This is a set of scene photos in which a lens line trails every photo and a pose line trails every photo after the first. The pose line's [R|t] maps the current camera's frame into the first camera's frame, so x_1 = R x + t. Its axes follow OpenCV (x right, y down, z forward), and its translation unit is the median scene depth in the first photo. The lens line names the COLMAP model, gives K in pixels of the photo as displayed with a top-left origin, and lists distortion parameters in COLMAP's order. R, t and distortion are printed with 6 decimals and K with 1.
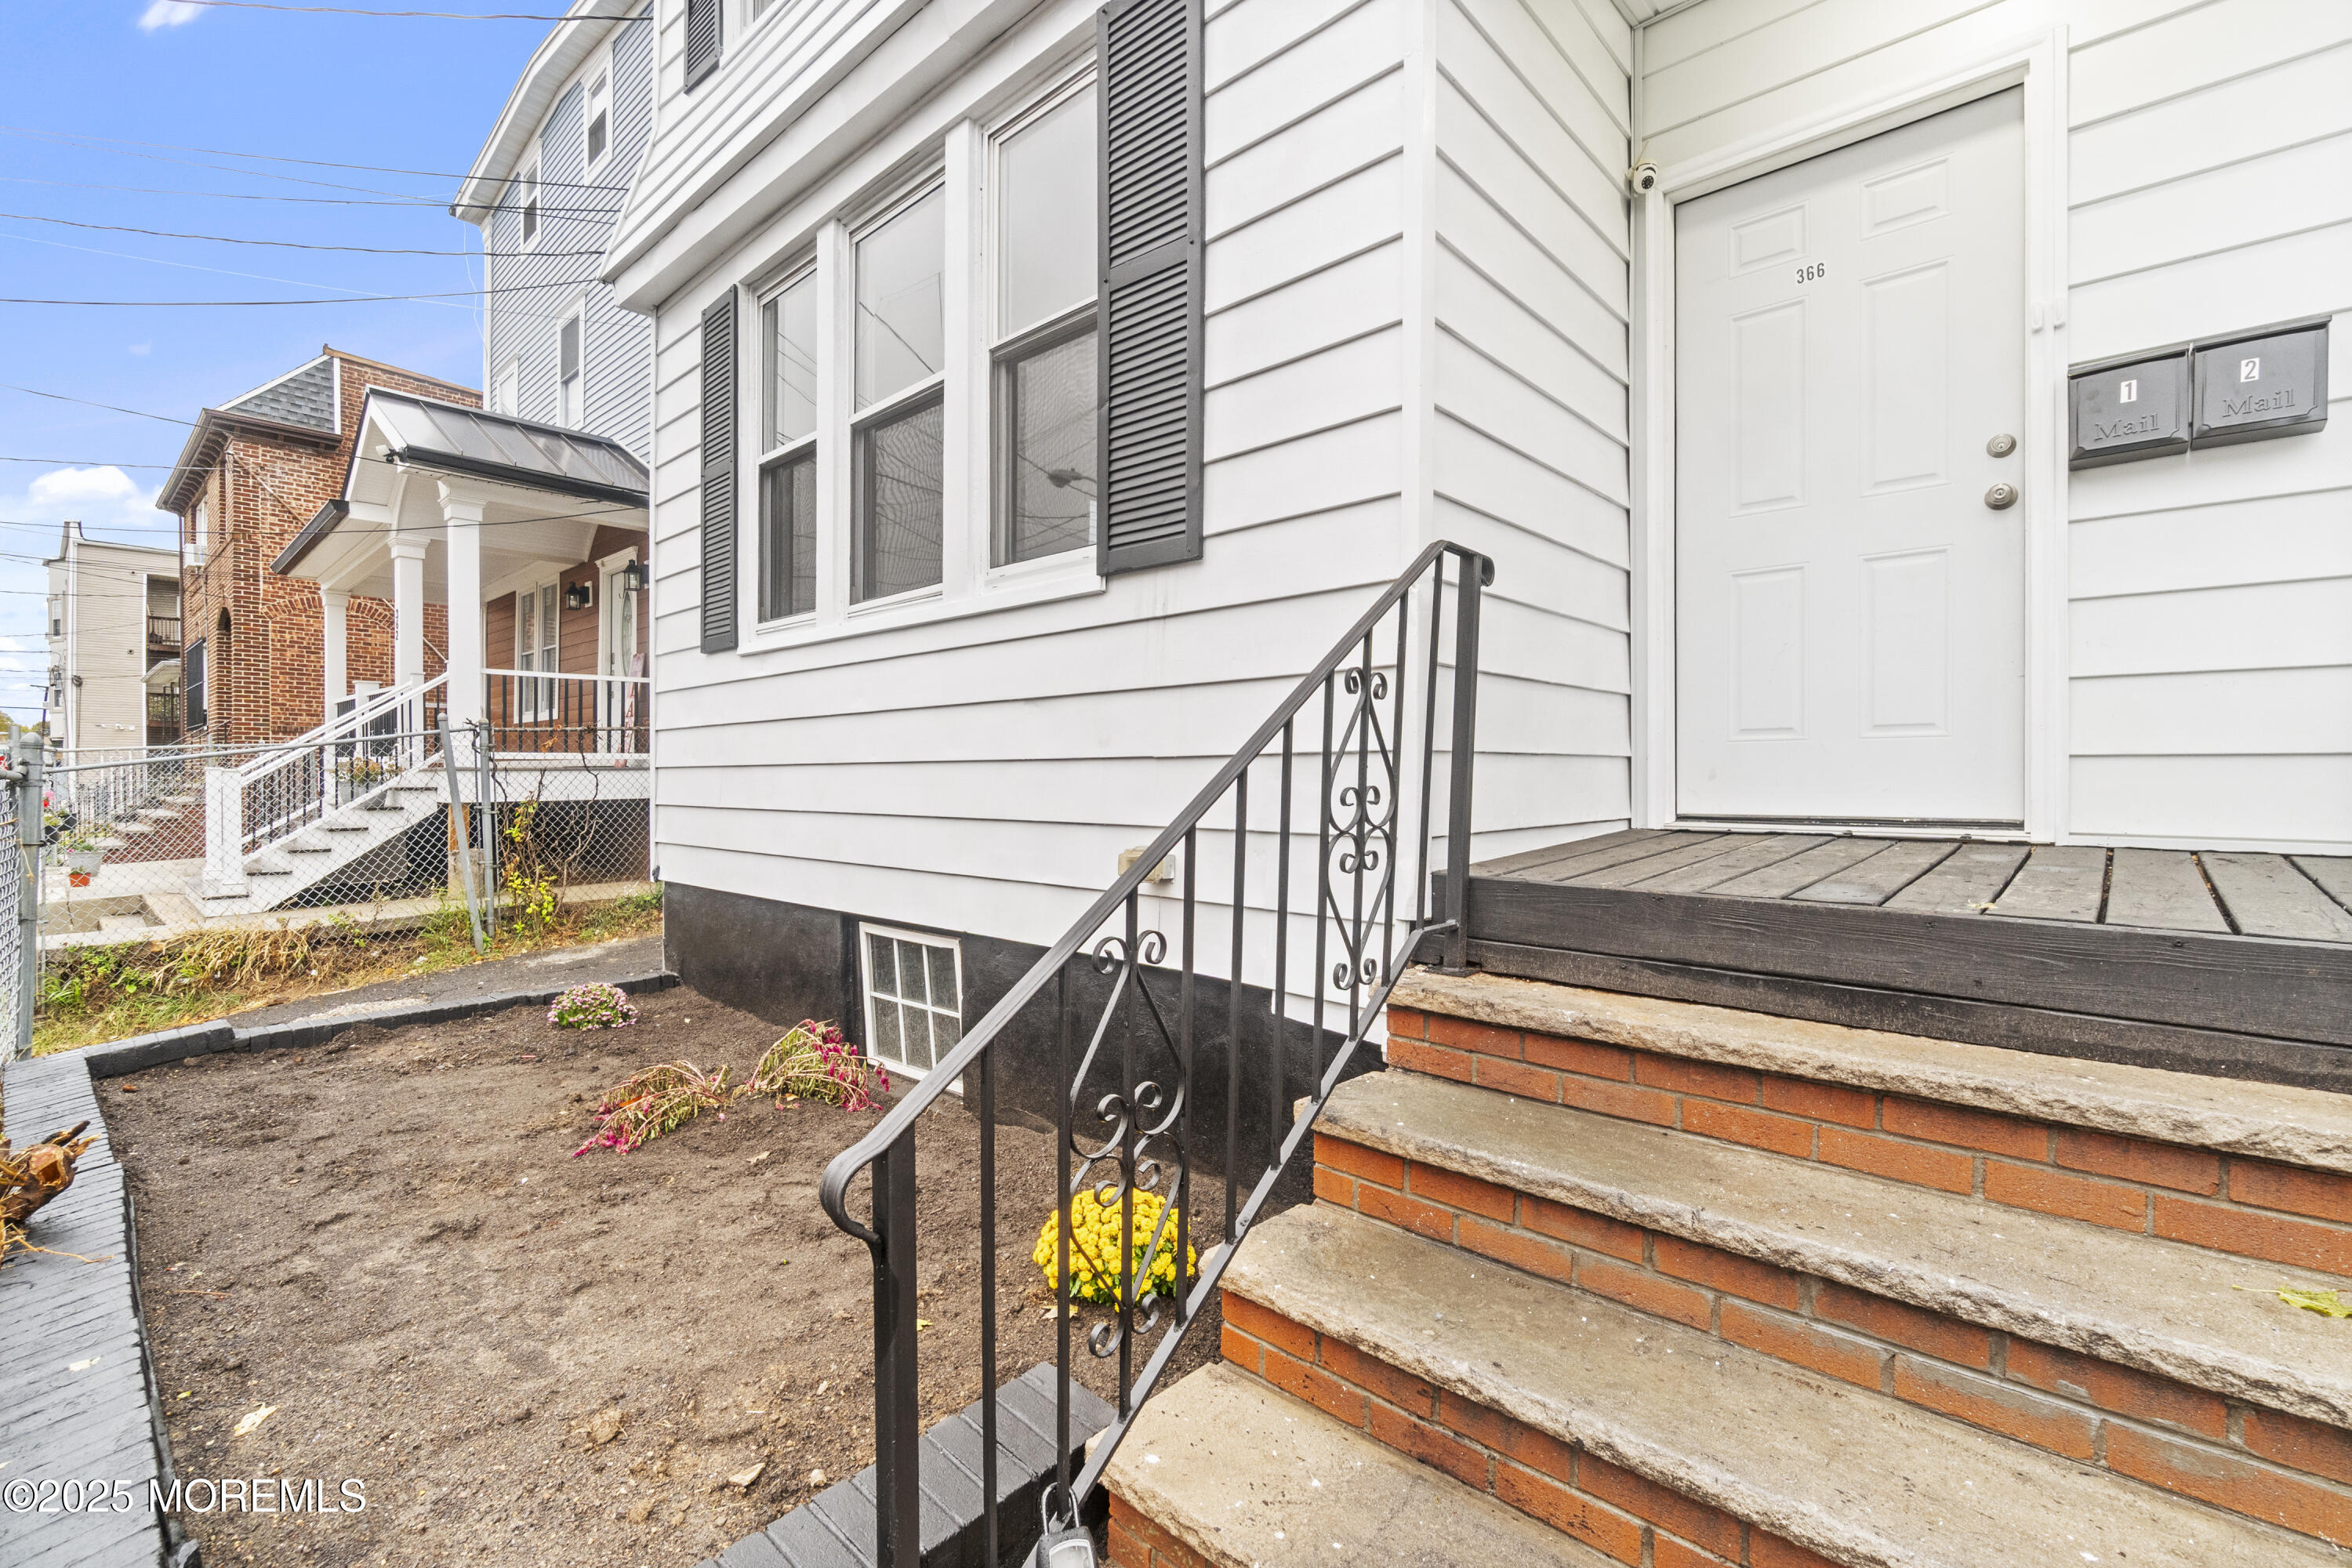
lens RADIAL K [[1027.5, 0, 1176.0], [0, 1027.5, 784.0], [0, 0, 1]] dist [-0.003360, 0.001482]
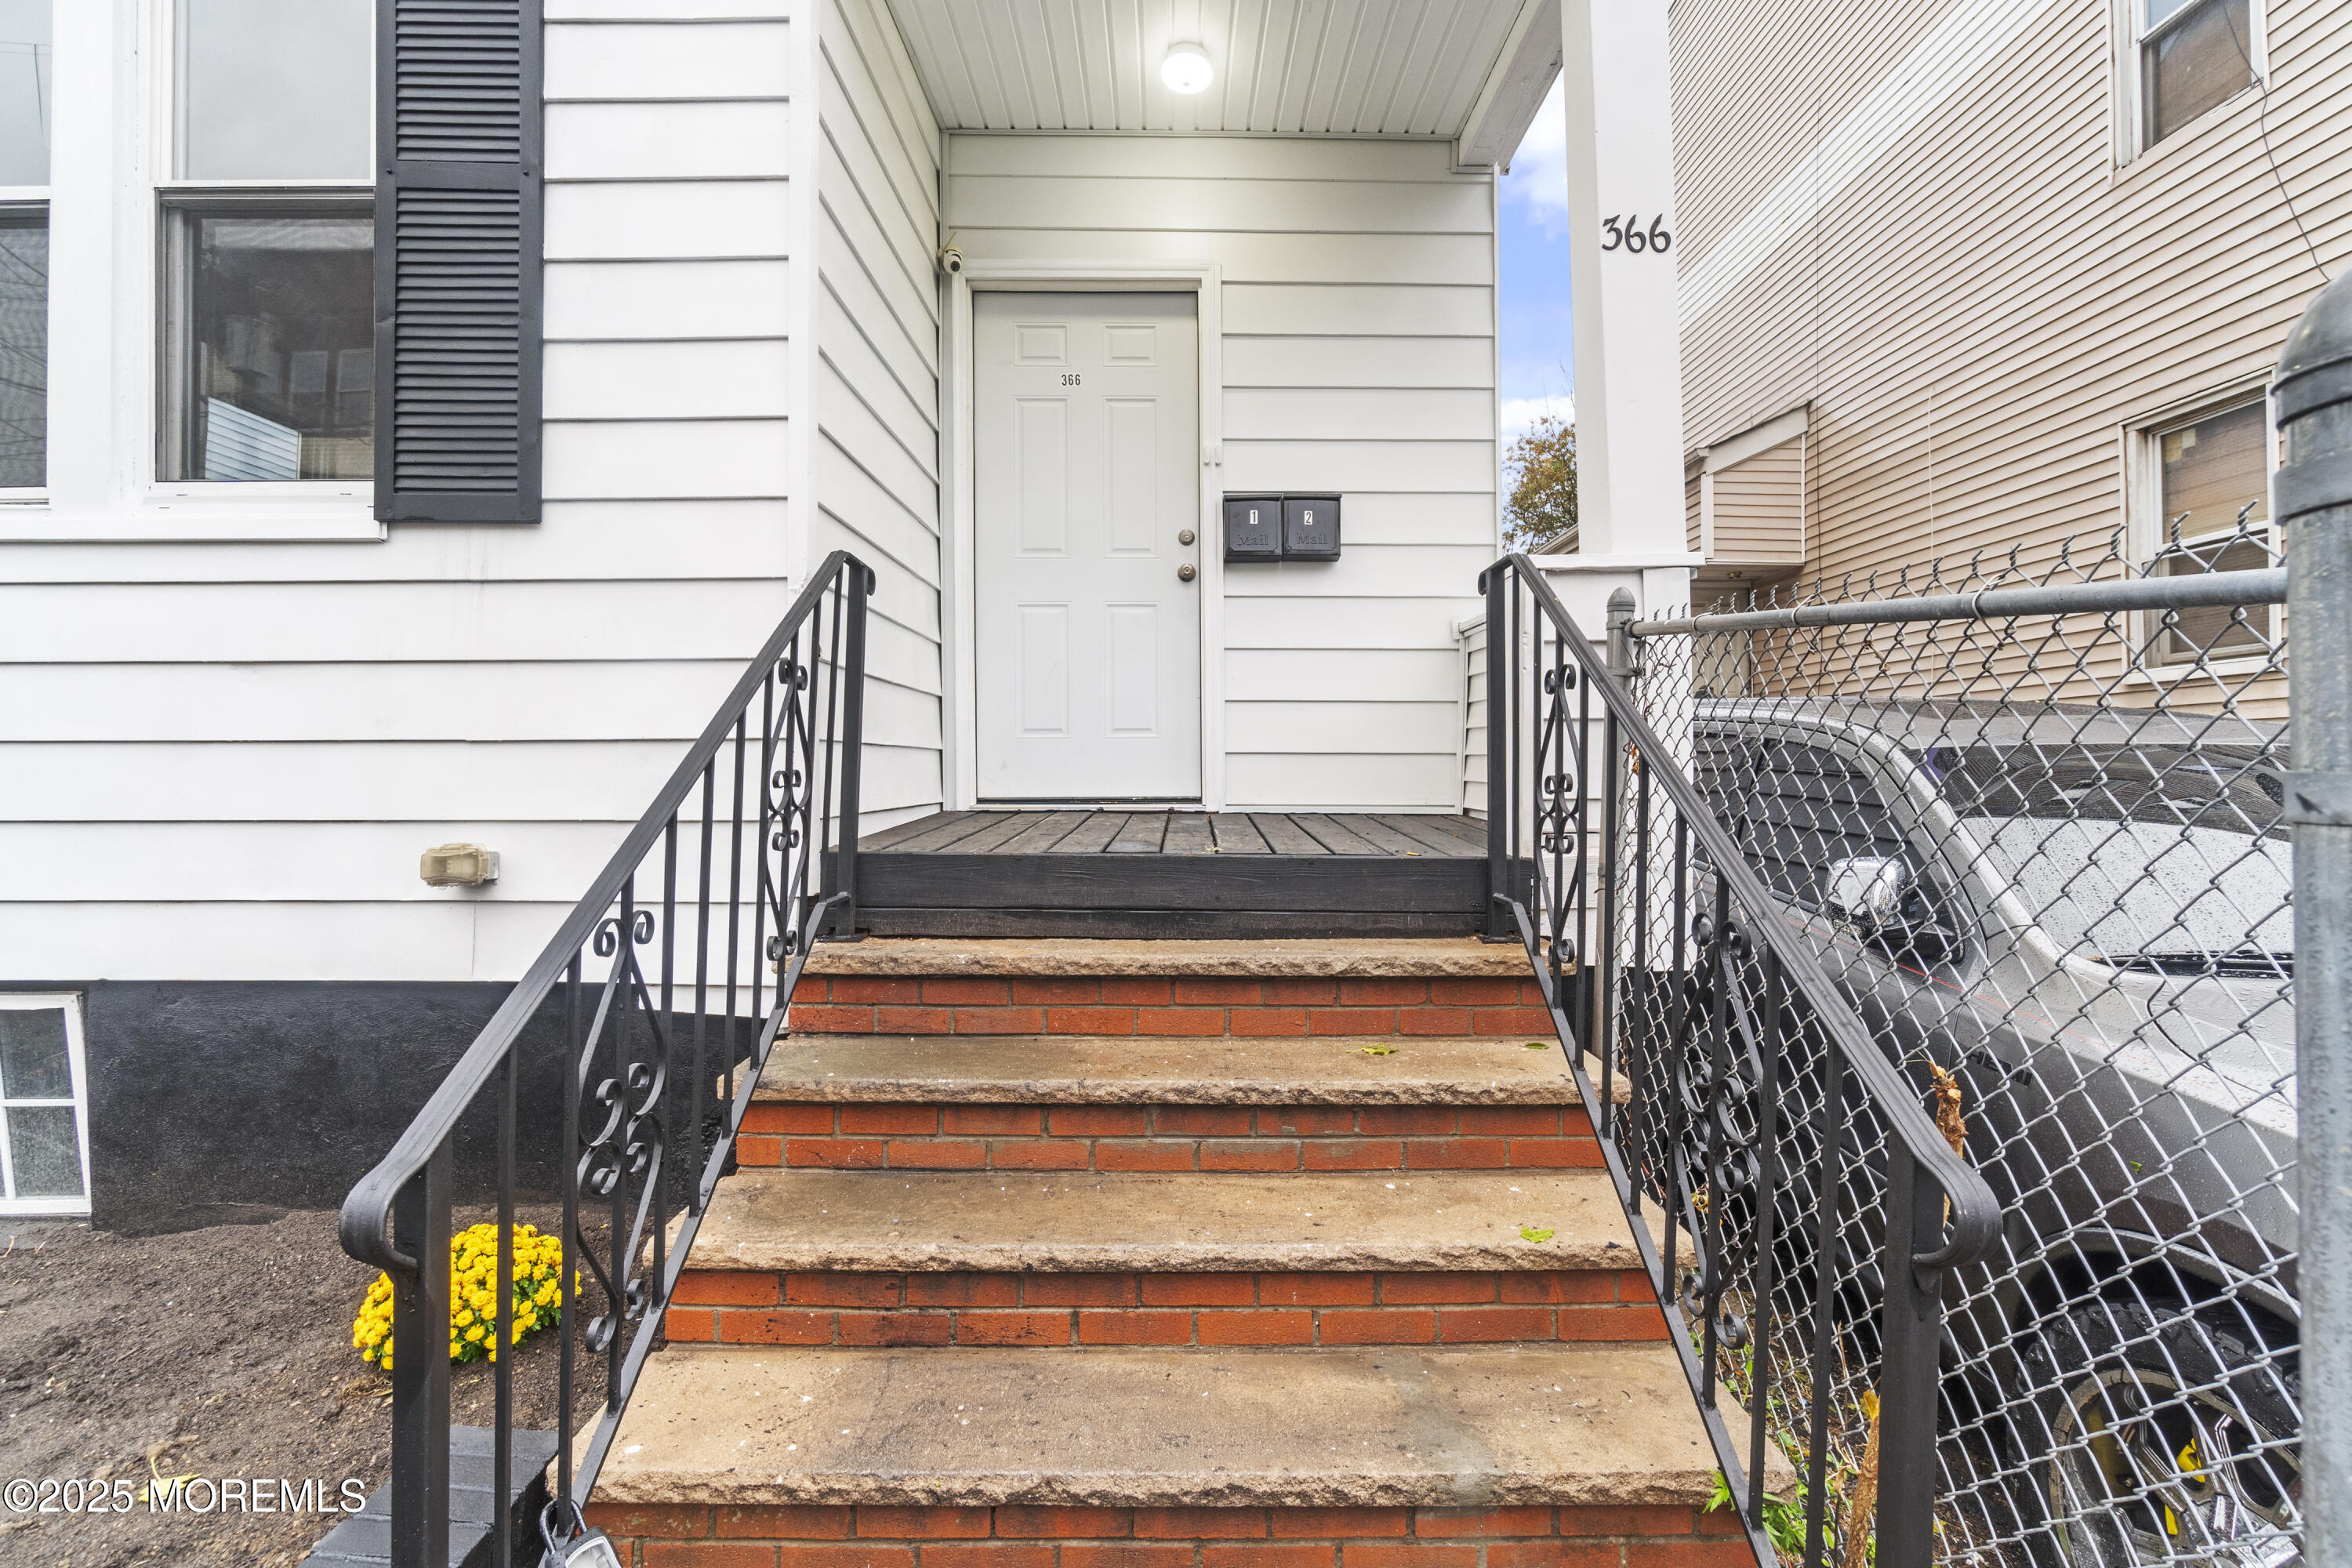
lens RADIAL K [[1032.4, 0, 1183.0], [0, 1032.4, 764.4], [0, 0, 1]] dist [-0.001130, -0.000941]
pose [[0.733443, 0.006028, 0.679725, -0.240708], [0.005580, 0.999874, -0.014888, 0.014376], [-0.679728, 0.014713, 0.733316, -0.072080]]
